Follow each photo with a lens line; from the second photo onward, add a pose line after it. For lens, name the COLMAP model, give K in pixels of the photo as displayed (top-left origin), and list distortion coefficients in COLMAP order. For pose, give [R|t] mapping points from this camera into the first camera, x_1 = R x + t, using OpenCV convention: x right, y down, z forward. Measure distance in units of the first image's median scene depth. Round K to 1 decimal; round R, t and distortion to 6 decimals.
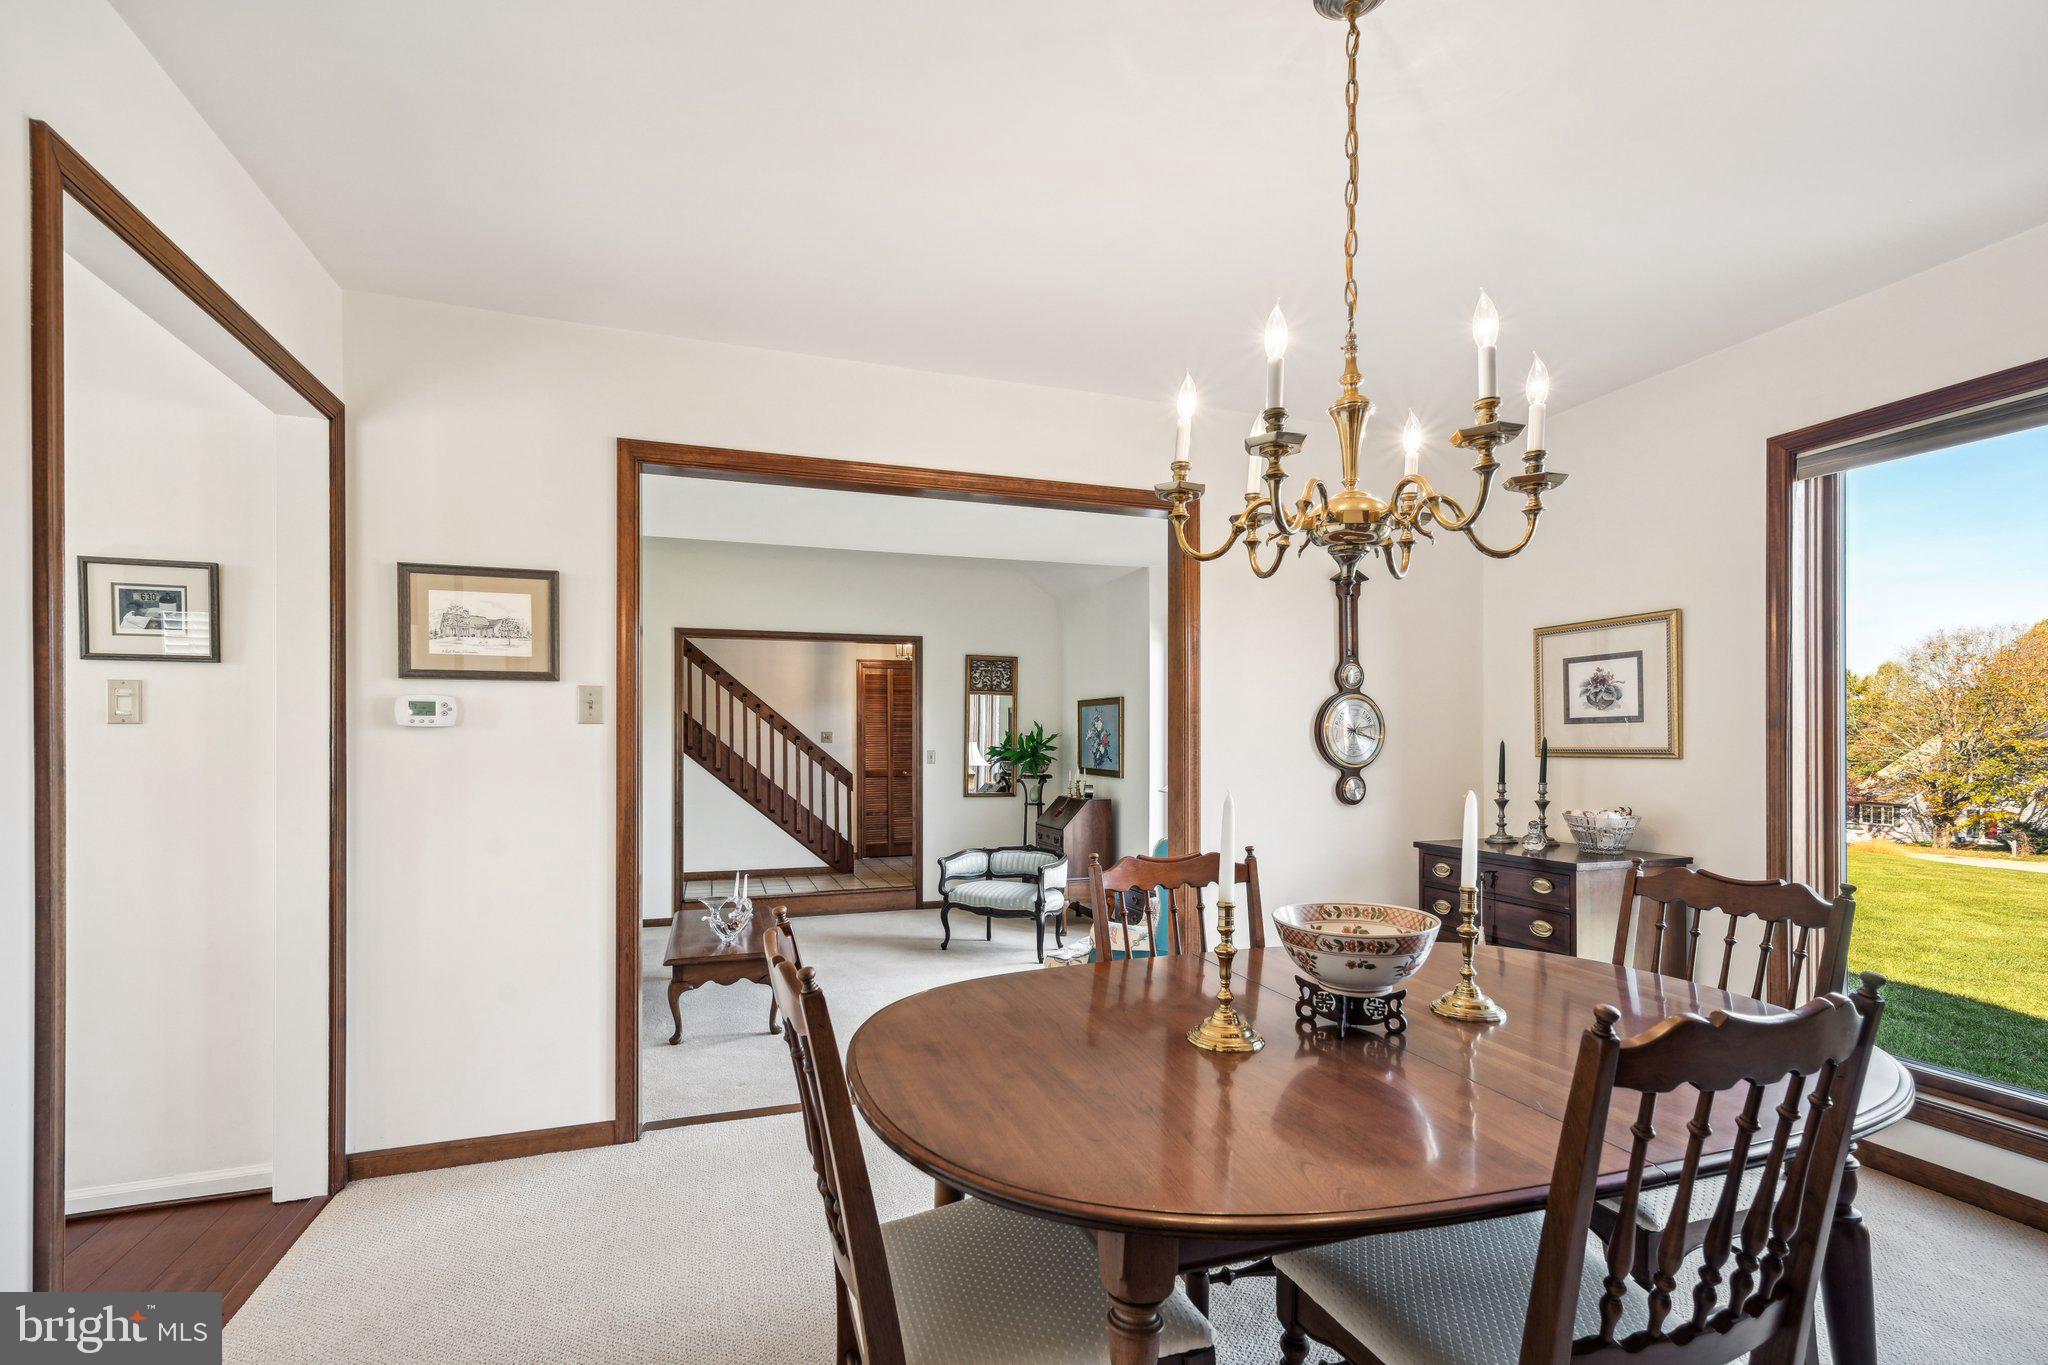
lens RADIAL K [[936.8, 0, 1023.8], [0, 936.8, 687.3], [0, 0, 1]] dist [0.002057, -0.000423]
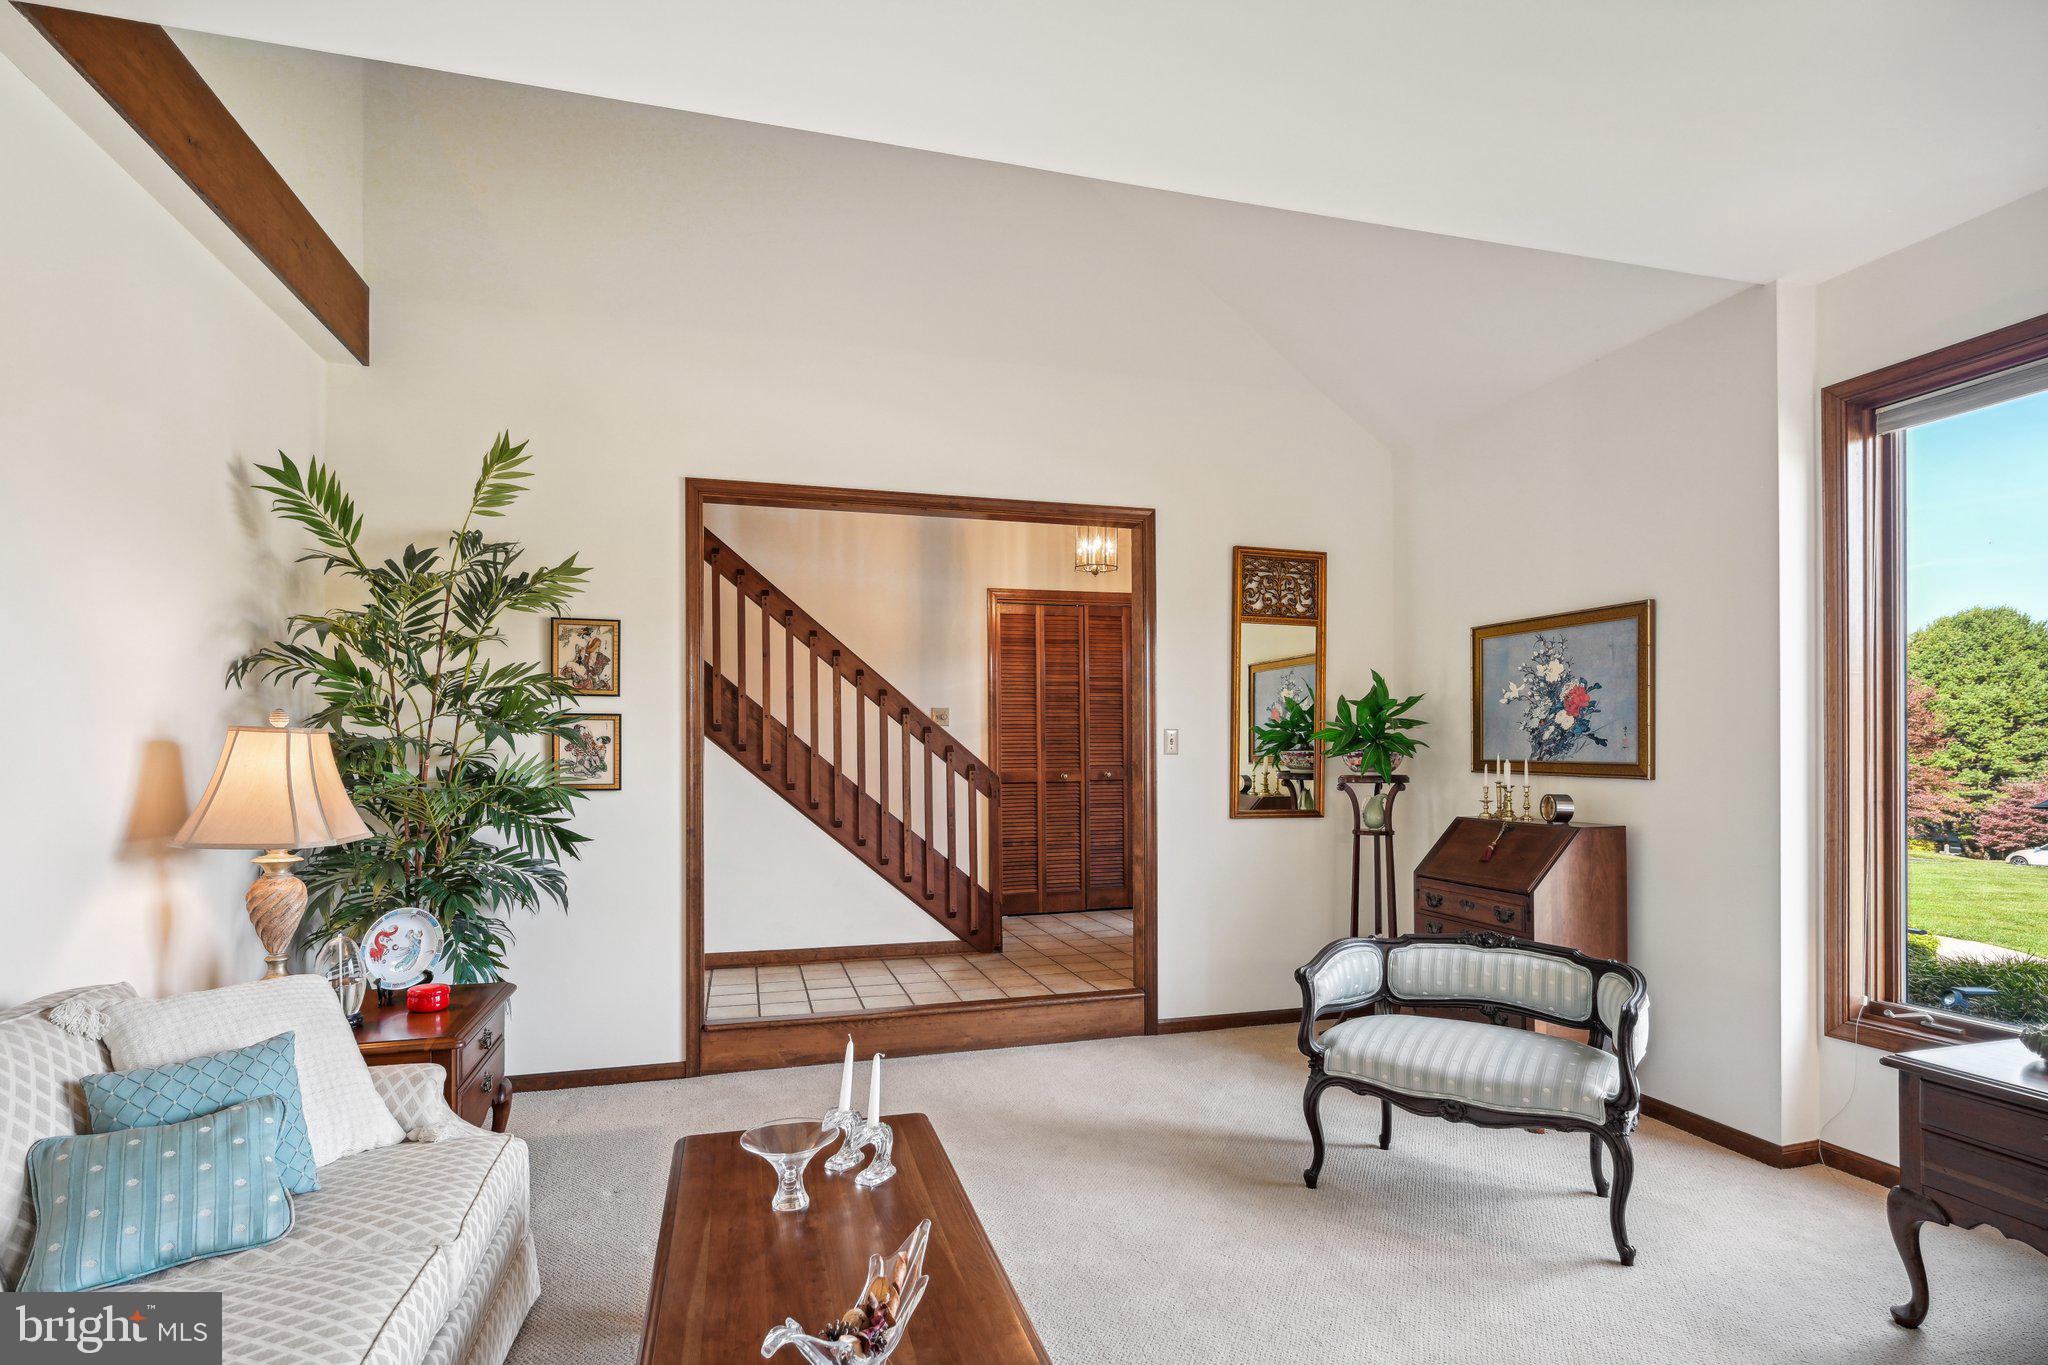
lens RADIAL K [[1015.0, 0, 1025.1], [0, 1015.0, 686.0], [0, 0, 1]] dist [0.002059, 0.000015]
pose [[0.998800, -0.004816, -0.048731, -0.144038], [0.004501, 0.999968, -0.006579, 0.044232], [0.048761, 0.006351, 0.998790, 0.407663]]
